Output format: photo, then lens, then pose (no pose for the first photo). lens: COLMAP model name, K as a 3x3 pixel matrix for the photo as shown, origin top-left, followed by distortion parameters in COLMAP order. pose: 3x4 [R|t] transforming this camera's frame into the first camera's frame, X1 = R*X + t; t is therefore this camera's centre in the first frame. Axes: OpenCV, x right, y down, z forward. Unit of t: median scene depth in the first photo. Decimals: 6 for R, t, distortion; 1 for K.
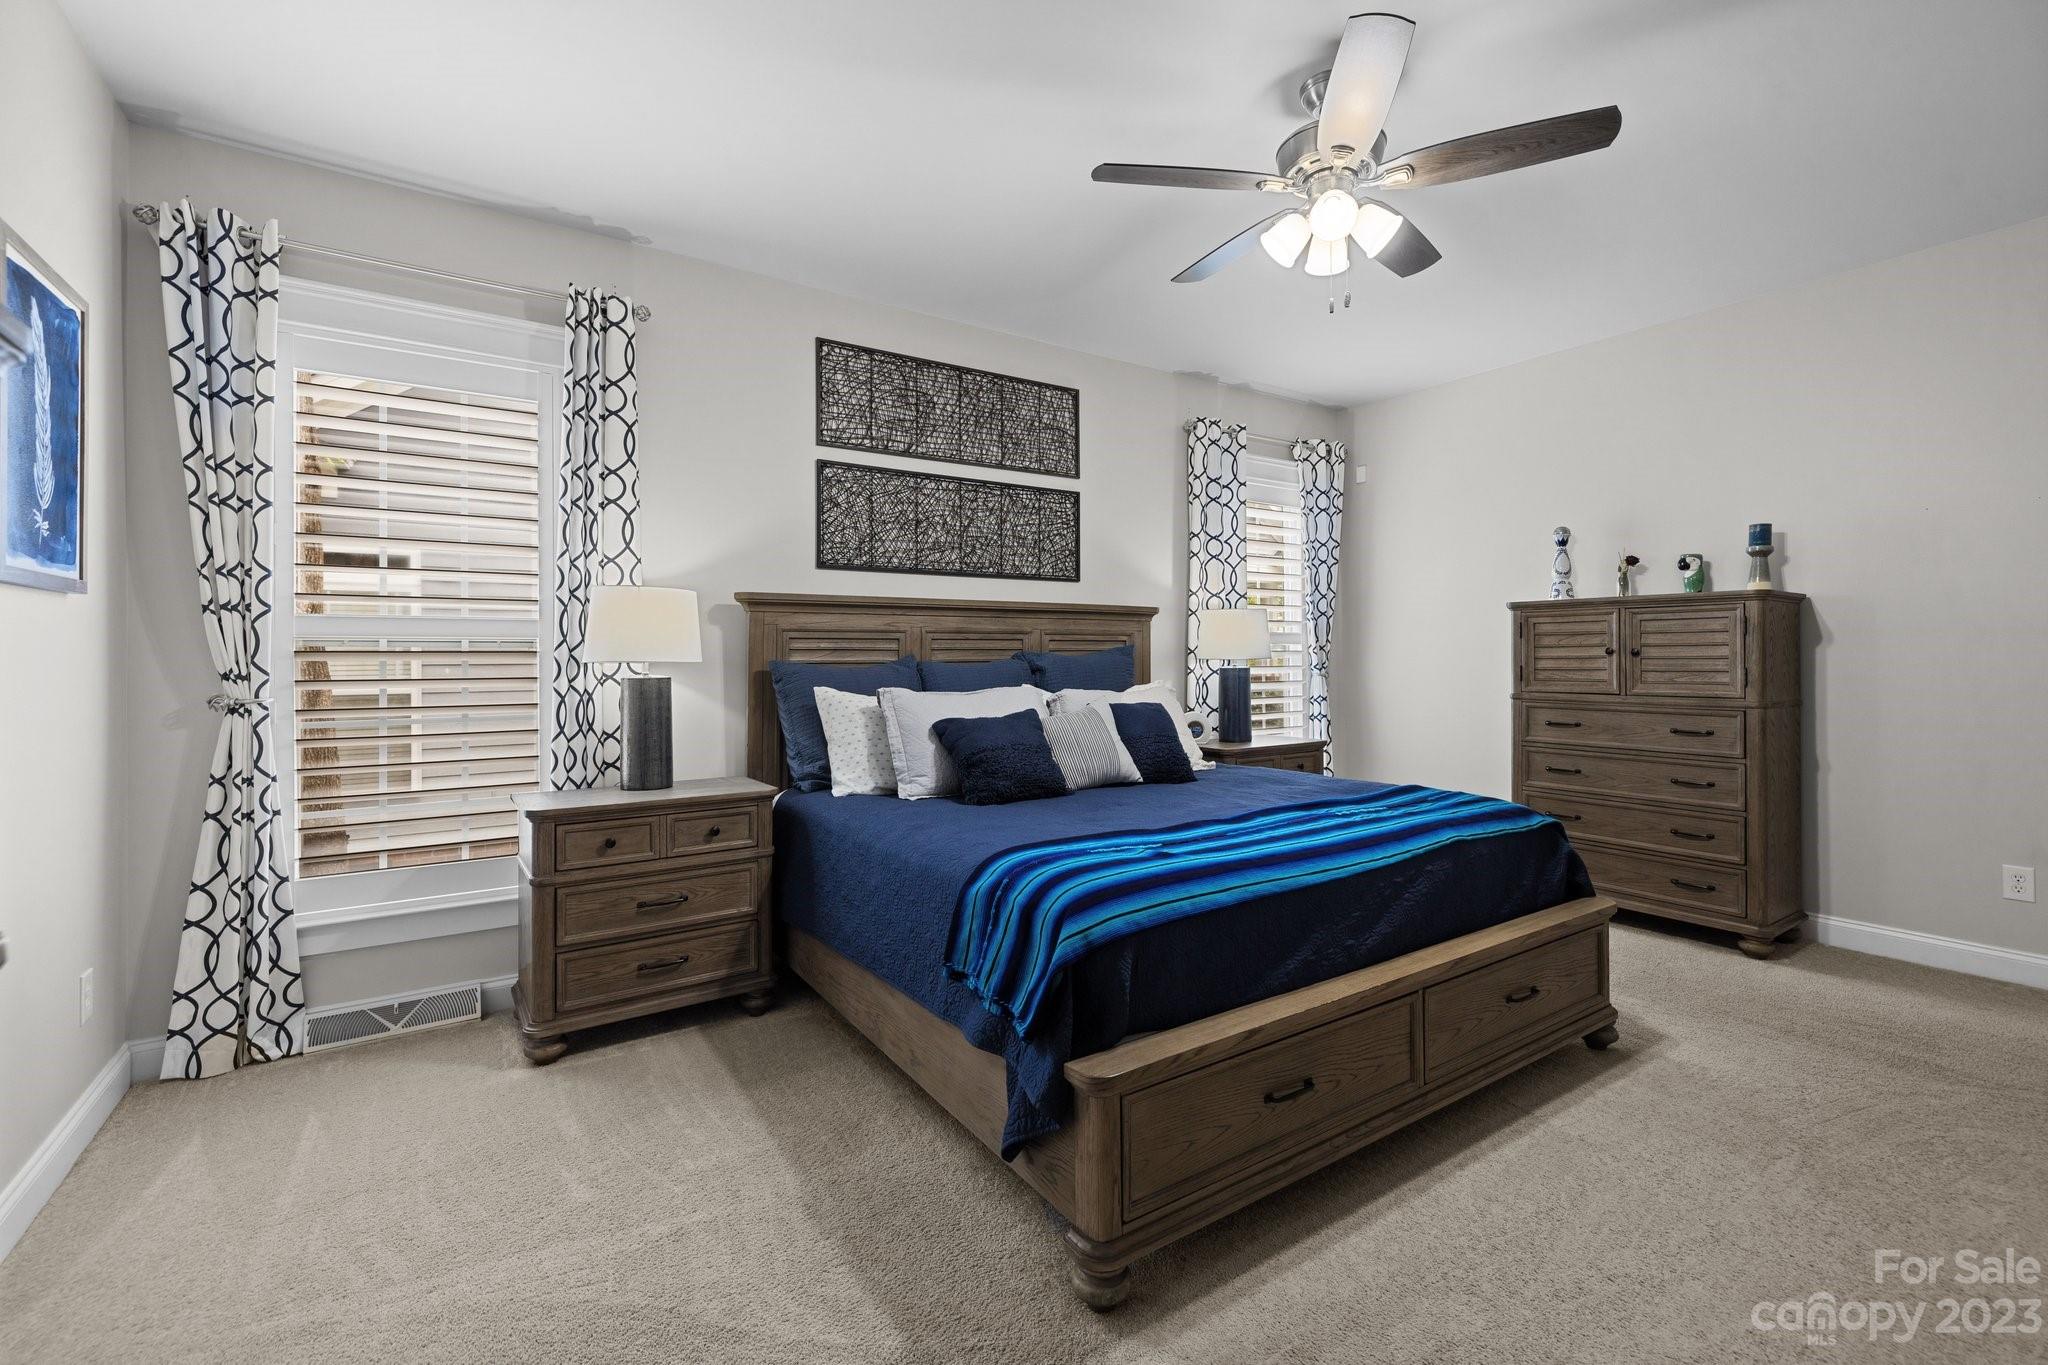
lens RADIAL K [[880.0, 0, 1025.6], [0, 880.0, 661.7], [0, 0, 1]] dist [-0.000806, -0.000099]
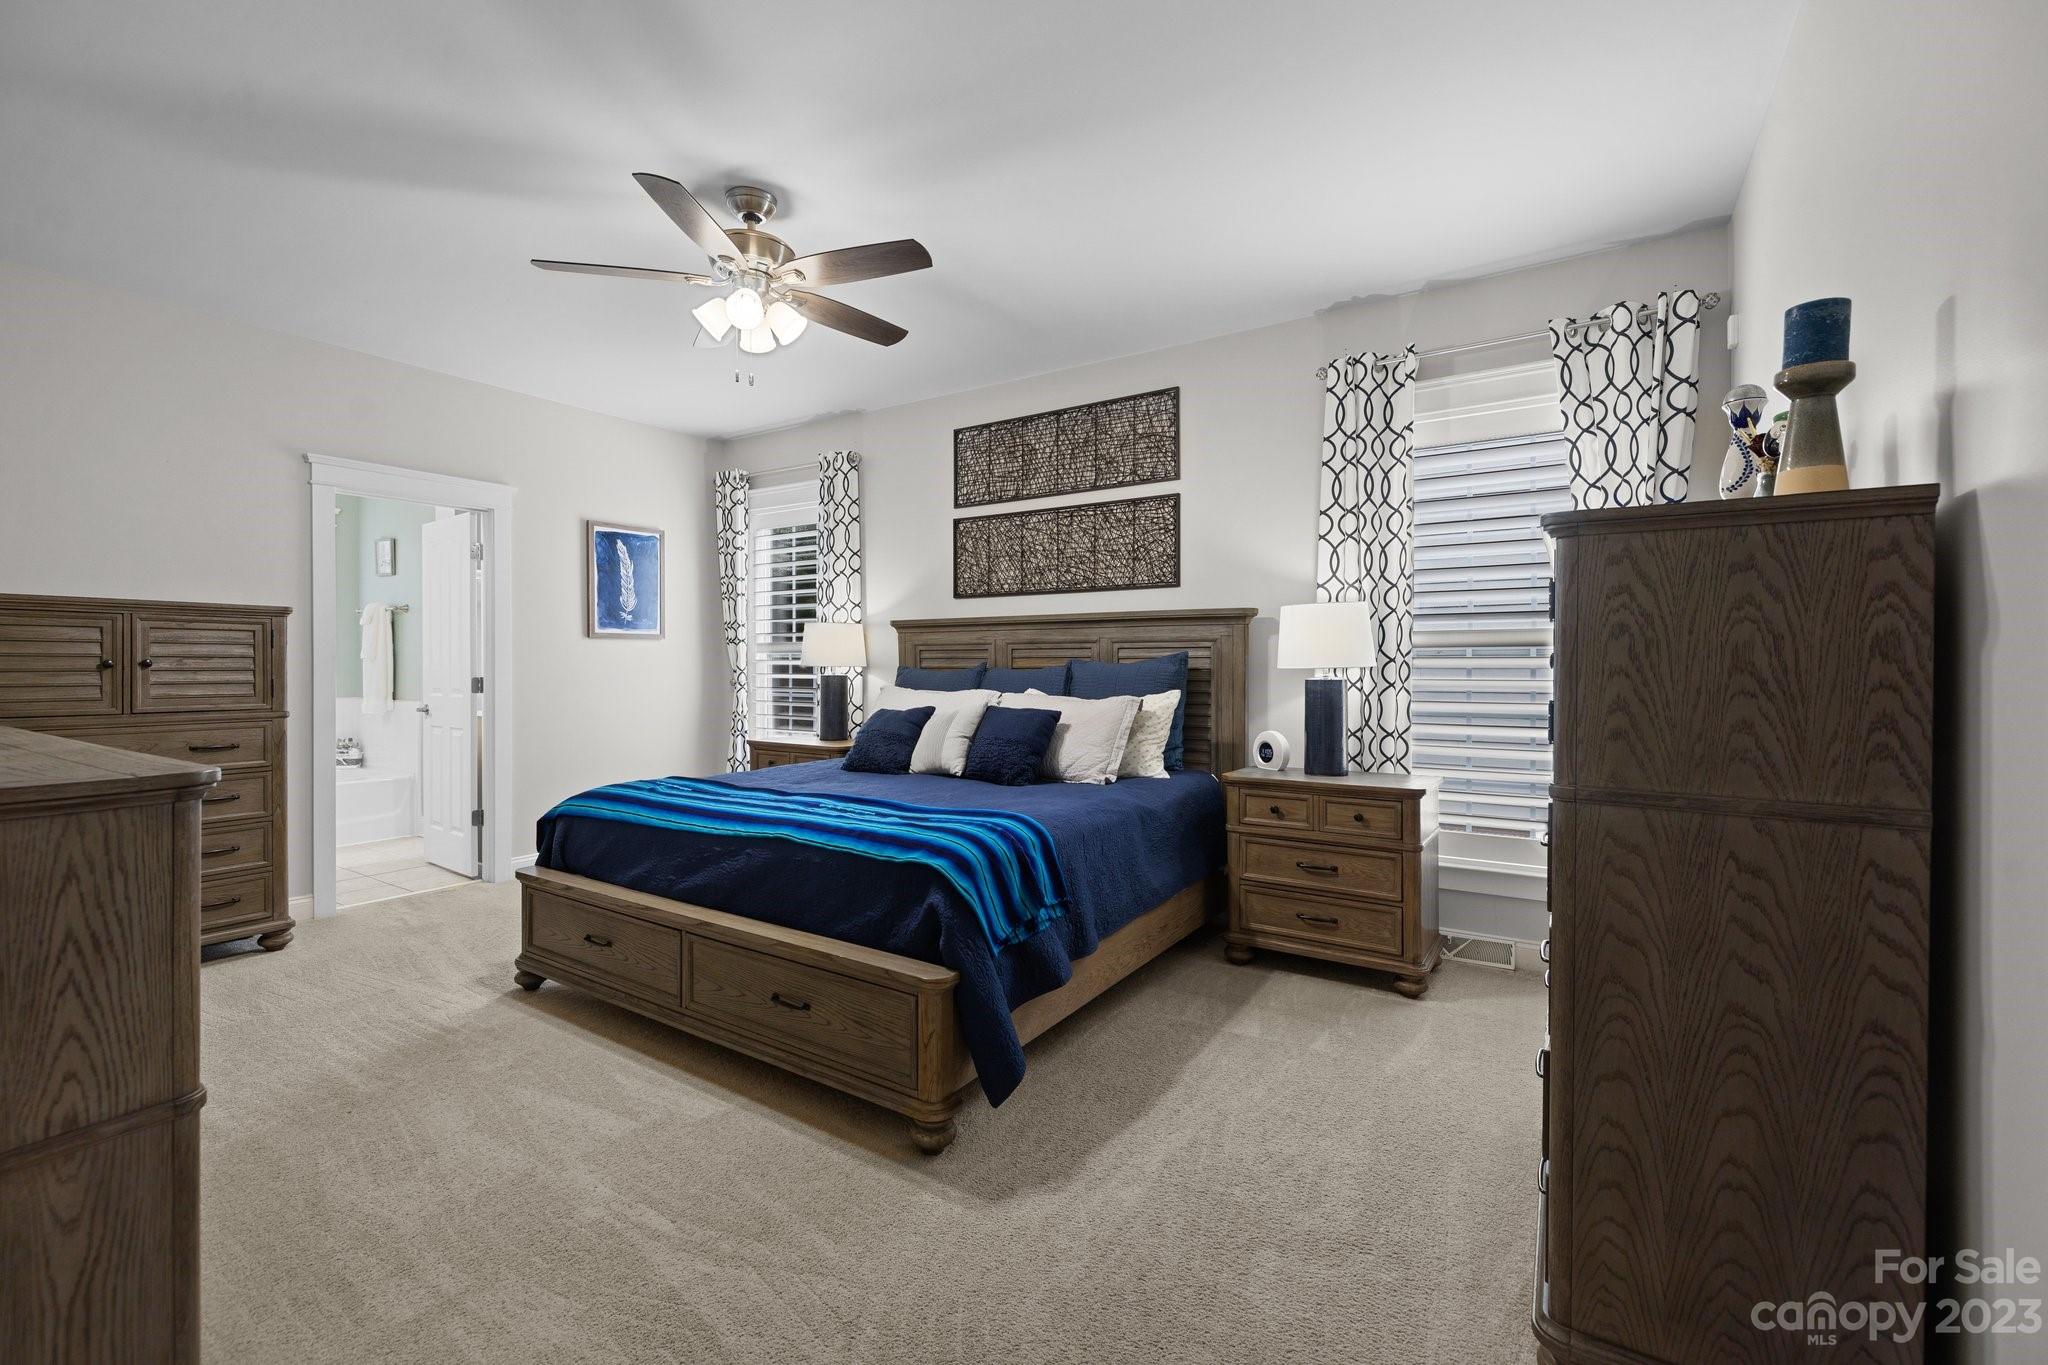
lens RADIAL K [[862.5, 0, 1020.3], [0, 862.5, 675.9], [0, 0, 1]] dist [0.002401, 0.000129]
pose [[0.391332, 0.018993, -0.920054, 0.952084], [-0.006805, 0.999819, 0.017745, -0.009339], [0.920224, -0.000683, 0.391390, 0.517941]]
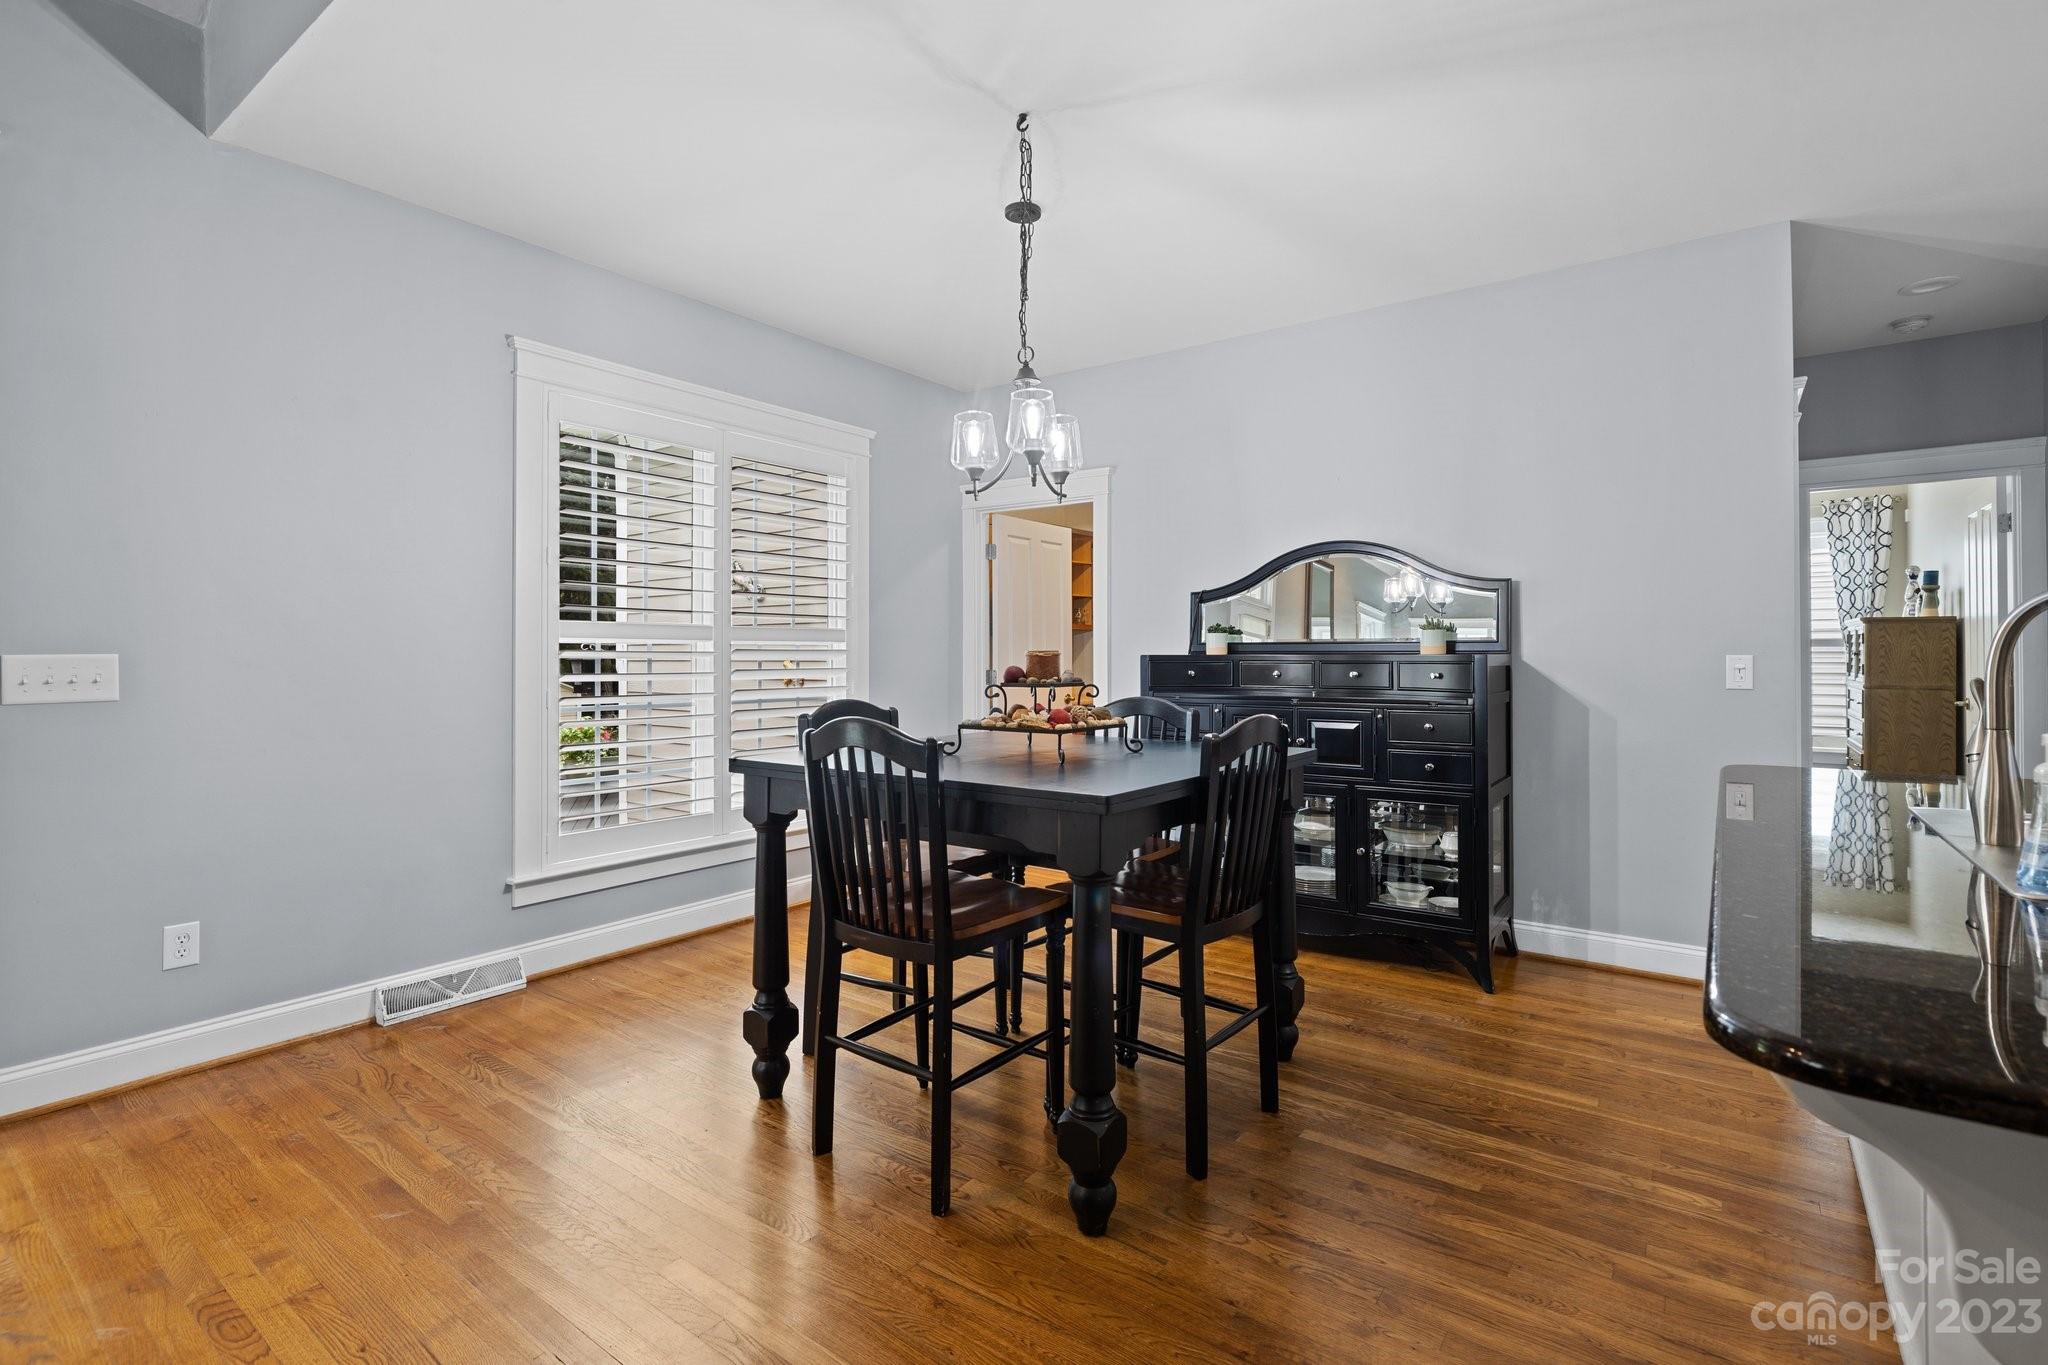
lens RADIAL K [[946.7, 0, 1025.9], [0, 946.7, 654.3], [0, 0, 1]] dist [-0.000423, -0.000289]
pose [[0.338496, 0.008261, -0.940932, 1.695322], [-0.009912, 0.999937, 0.005213, -0.003768], [0.940916, 0.007562, 0.338556, -0.939059]]
